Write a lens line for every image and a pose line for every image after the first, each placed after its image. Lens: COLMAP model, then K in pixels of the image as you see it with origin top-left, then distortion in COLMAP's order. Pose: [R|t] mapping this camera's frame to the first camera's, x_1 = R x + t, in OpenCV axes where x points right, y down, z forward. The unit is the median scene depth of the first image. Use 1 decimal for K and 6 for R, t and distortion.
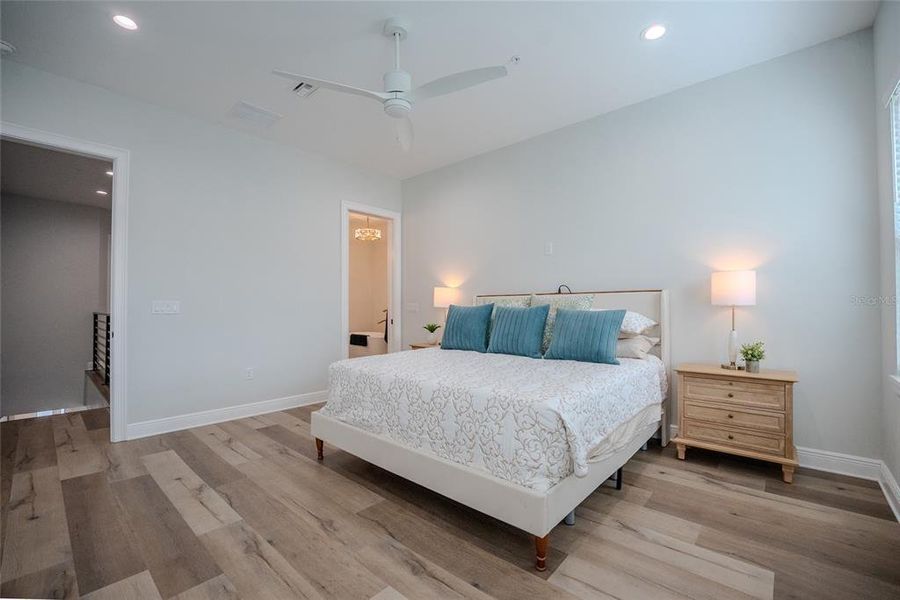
lens RADIAL K [[372.6, 0, 448.3], [0, 372.6, 302.8], [0, 0, 1]] dist [-0.019007, 0.000272]
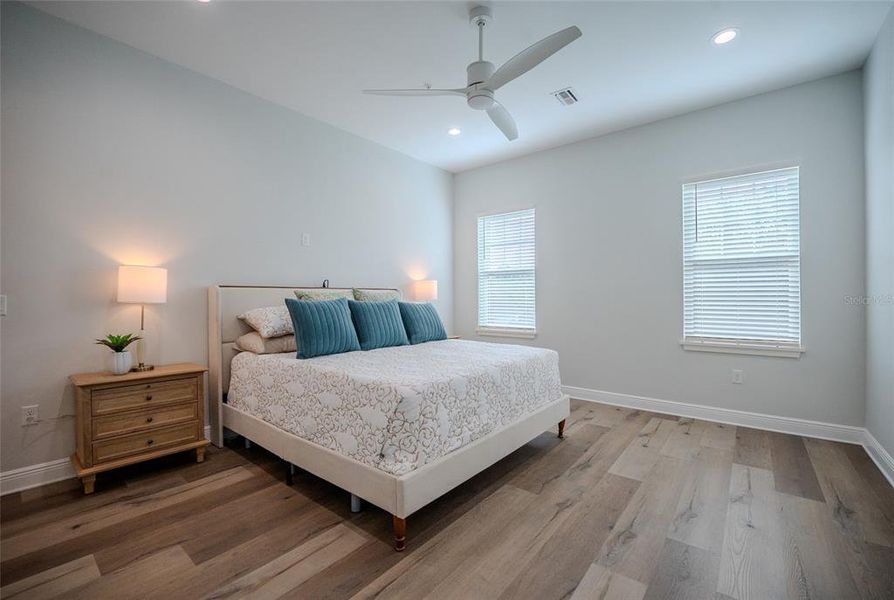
lens RADIAL K [[382.8, 0, 436.2], [0, 382.8, 301.5], [0, 0, 1]] dist [-0.013961, -0.000002]
pose [[-0.024690, -0.001527, 0.999694, -1.127742], [-0.006595, 0.999977, 0.001364, 0.012728], [-0.999673, -0.006559, -0.024700, 1.117164]]
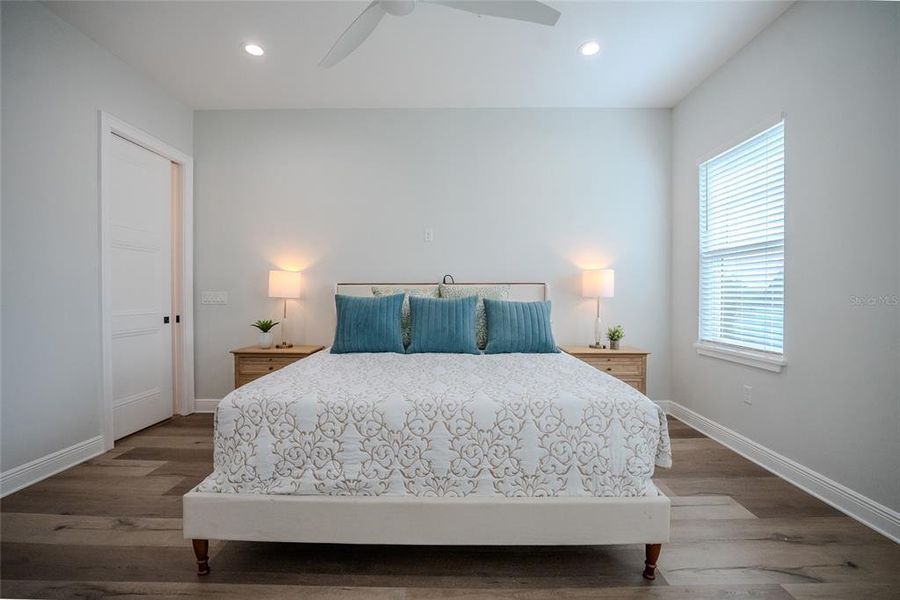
lens RADIAL K [[376.7, 0, 445.4], [0, 376.7, 301.3], [0, 0, 1]] dist [-0.026650, 0.000039]
pose [[0.757648, -0.004020, 0.652652, -0.496928], [-0.010234, 0.999785, 0.018038, 0.004740], [-0.652584, -0.020346, 0.757443, 0.422282]]
